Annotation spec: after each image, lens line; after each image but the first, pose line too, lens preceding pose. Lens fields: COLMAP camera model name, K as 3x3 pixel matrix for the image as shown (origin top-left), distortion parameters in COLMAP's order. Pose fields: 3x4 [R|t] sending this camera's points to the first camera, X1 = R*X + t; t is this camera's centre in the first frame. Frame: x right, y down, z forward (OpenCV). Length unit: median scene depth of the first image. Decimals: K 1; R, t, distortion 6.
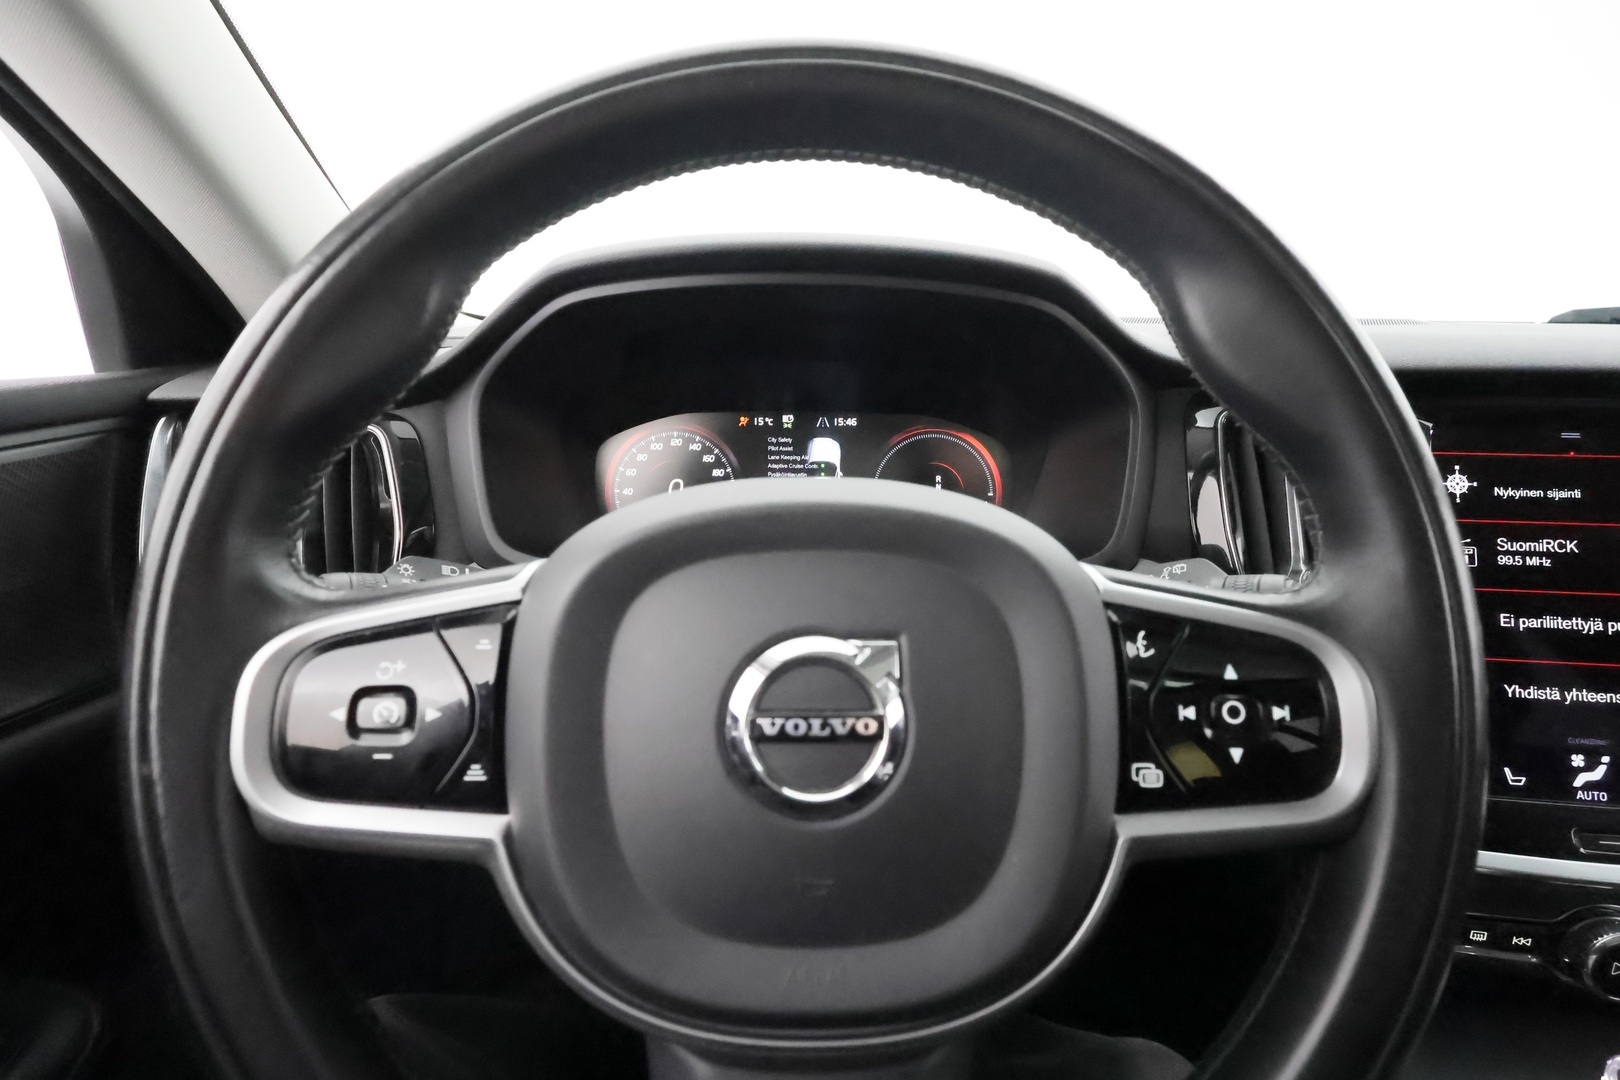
lens RADIAL K [[752.2, 0, 810.0], [0, 752.2, 540.0], [0, 0, 1]] dist [-0.003860, -0.000474]
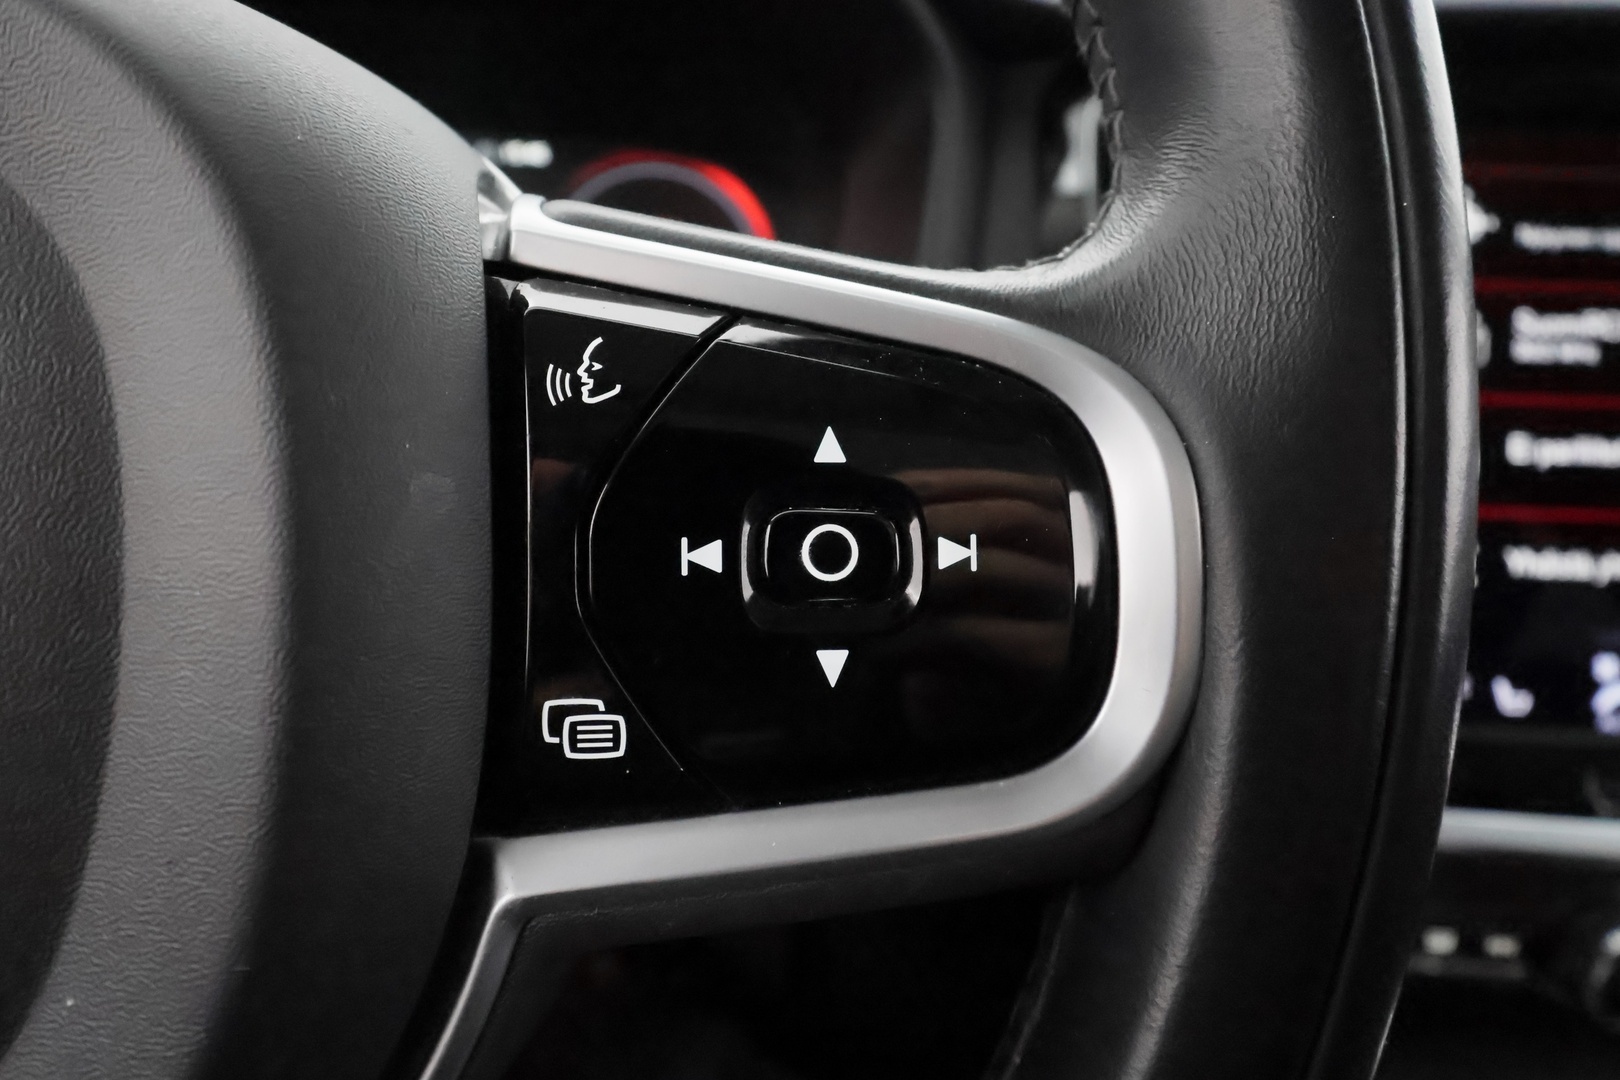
lens RADIAL K [[972.8, 0, 810.0], [0, 972.8, 540.0], [0, 0, 1]] dist [0.002254, 0.000257]
pose [[0.992789, -0.017873, 0.118534, 0.438939], [0.003768, 0.992986, 0.118170, 0.147296], [-0.119815, -0.116871, 0.985893, 0.470044]]
